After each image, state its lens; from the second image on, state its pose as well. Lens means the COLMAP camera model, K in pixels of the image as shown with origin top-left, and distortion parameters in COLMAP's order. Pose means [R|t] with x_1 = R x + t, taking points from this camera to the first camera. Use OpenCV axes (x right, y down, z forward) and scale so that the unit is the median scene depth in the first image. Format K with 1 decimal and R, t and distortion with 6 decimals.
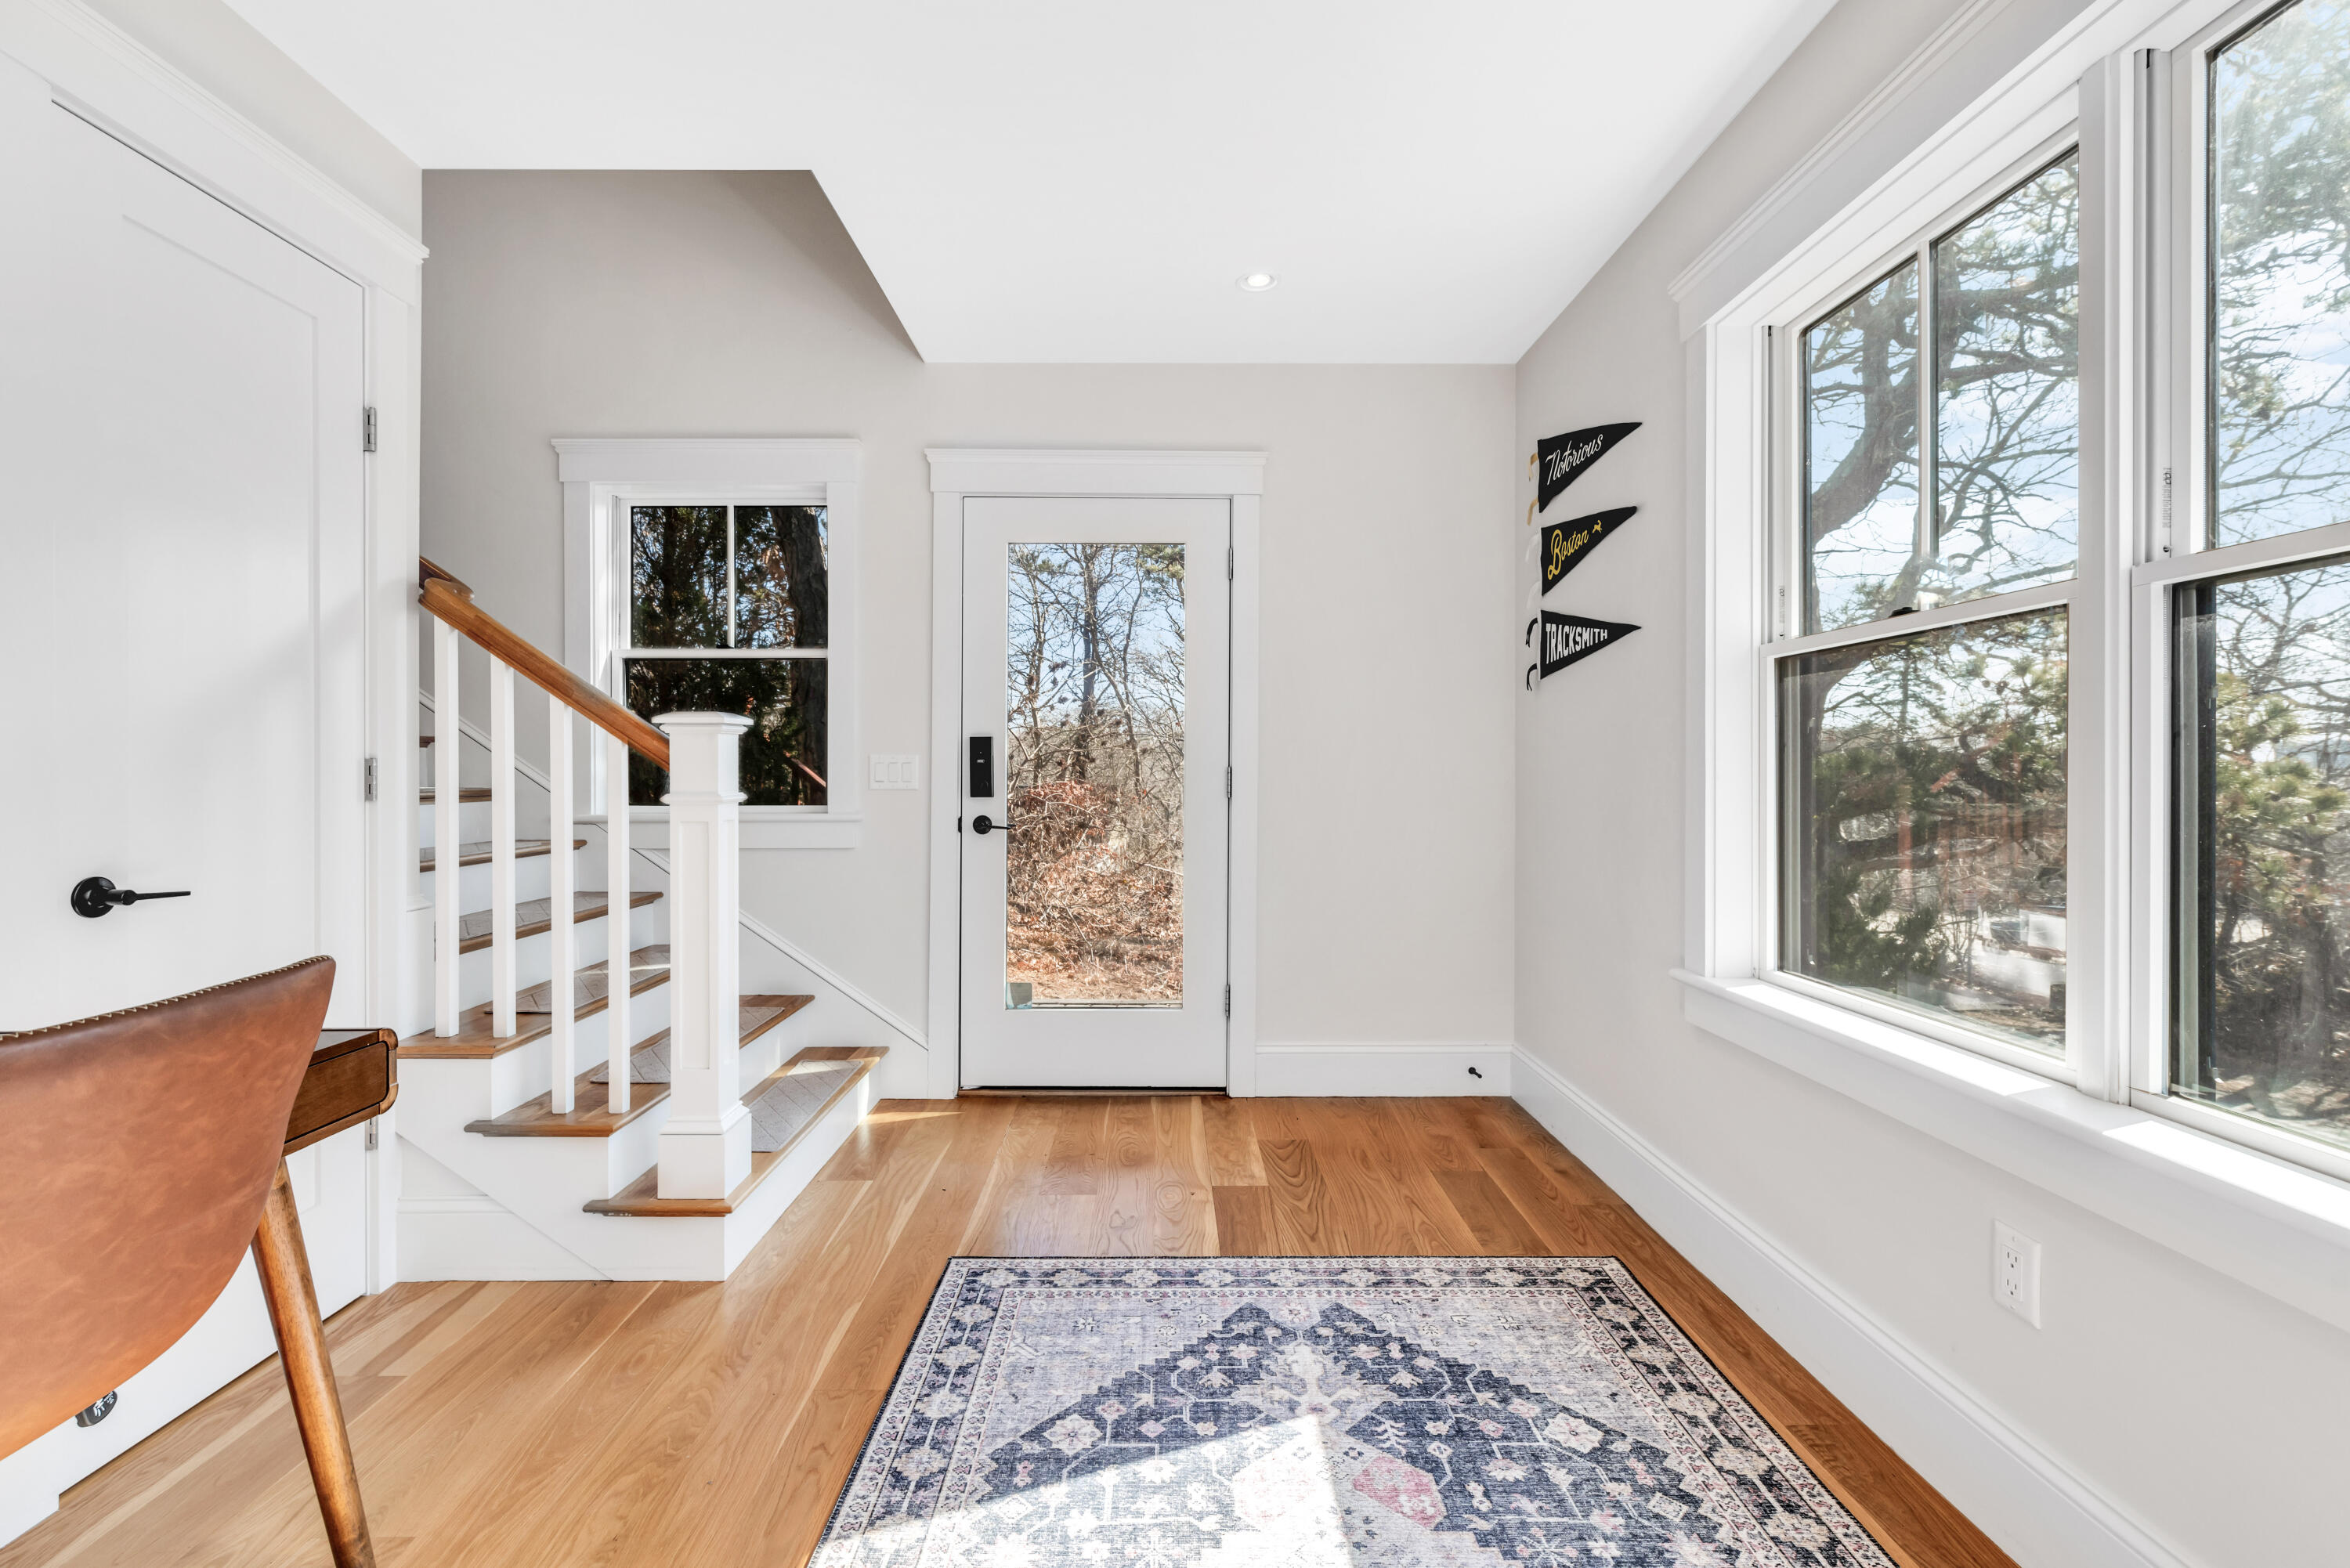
lens RADIAL K [[1029.0, 0, 1166.6], [0, 1029.0, 774.0], [0, 0, 1]] dist [-0.000398, 0.000453]
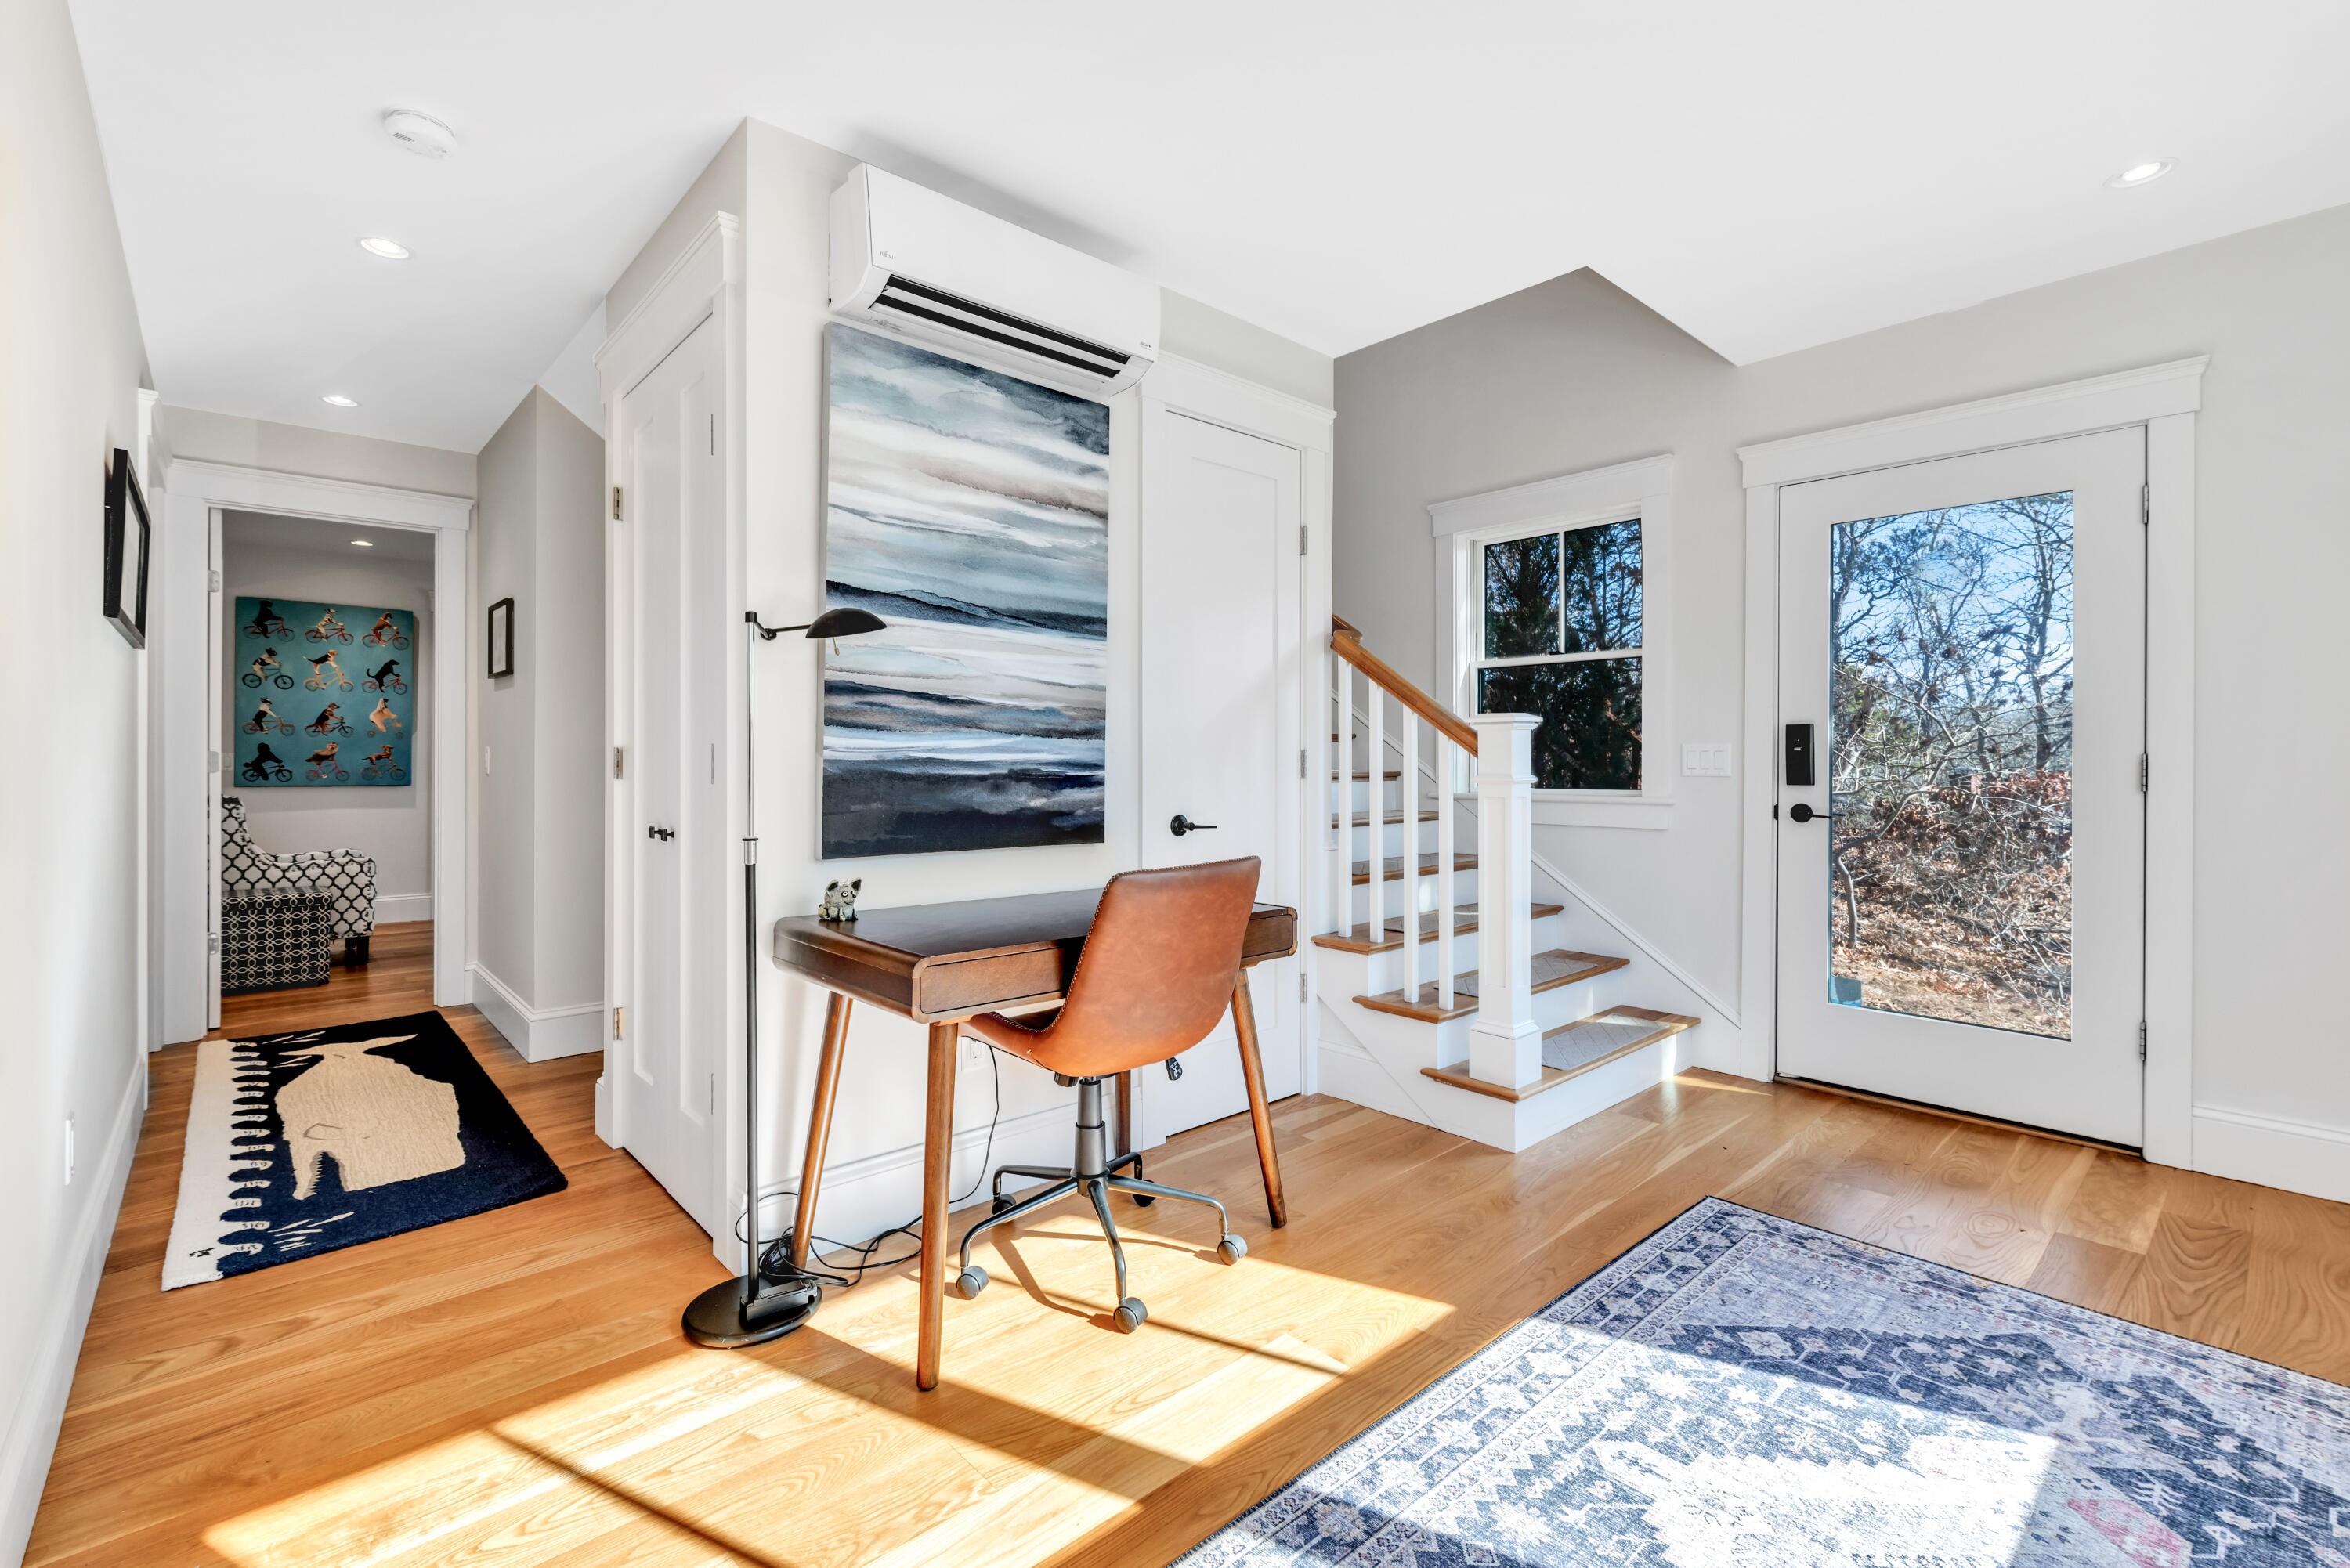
lens RADIAL K [[1037.0, 0, 1149.1], [0, 1037.0, 751.7], [0, 0, 1]] dist [-0.001872, 0.001242]
pose [[0.658074, -0.004379, -0.752940, 0.258759], [-0.003149, 0.999958, -0.008569, 0.001079], [0.752946, 0.008010, 0.658033, -0.213810]]
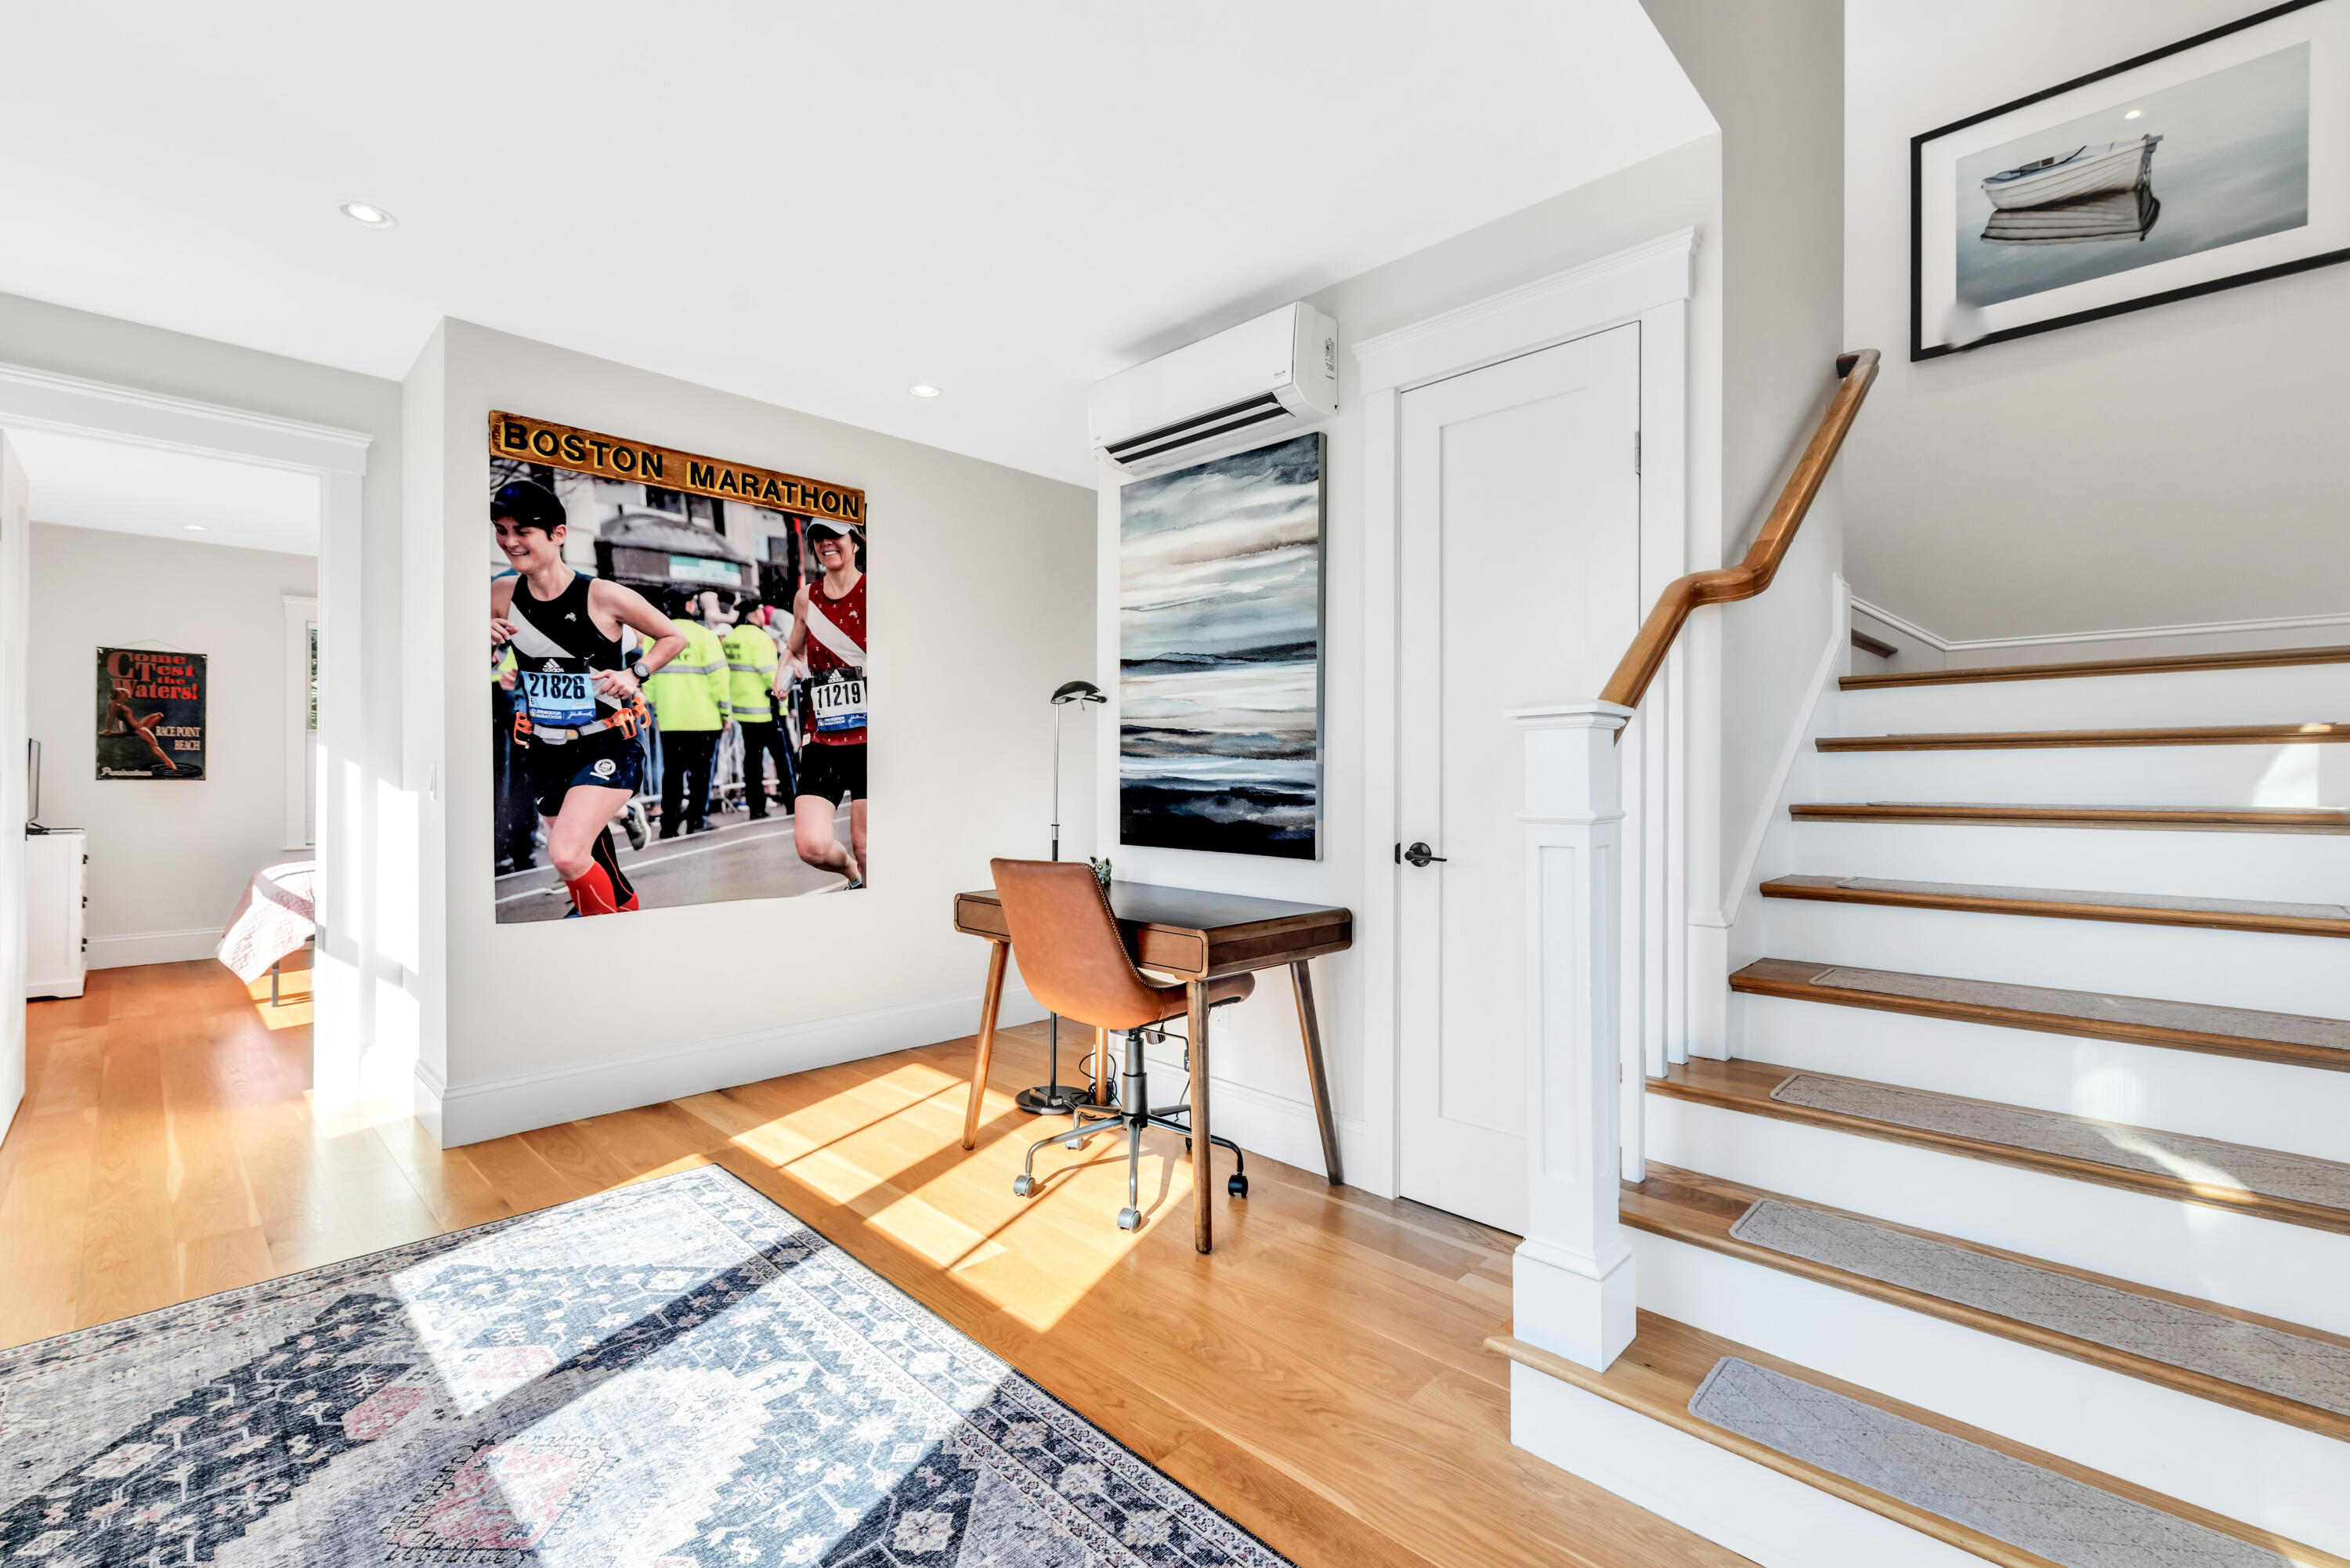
lens RADIAL K [[1029.0, 0, 1166.6], [0, 1029.0, 774.0], [0, 0, 1]] dist [-0.000398, 0.000453]
pose [[-0.713514, -0.004208, -0.700628, 0.303192], [-0.005122, 0.999987, -0.000789, -0.004641], [0.700622, 0.003025, -0.713526, 1.414514]]
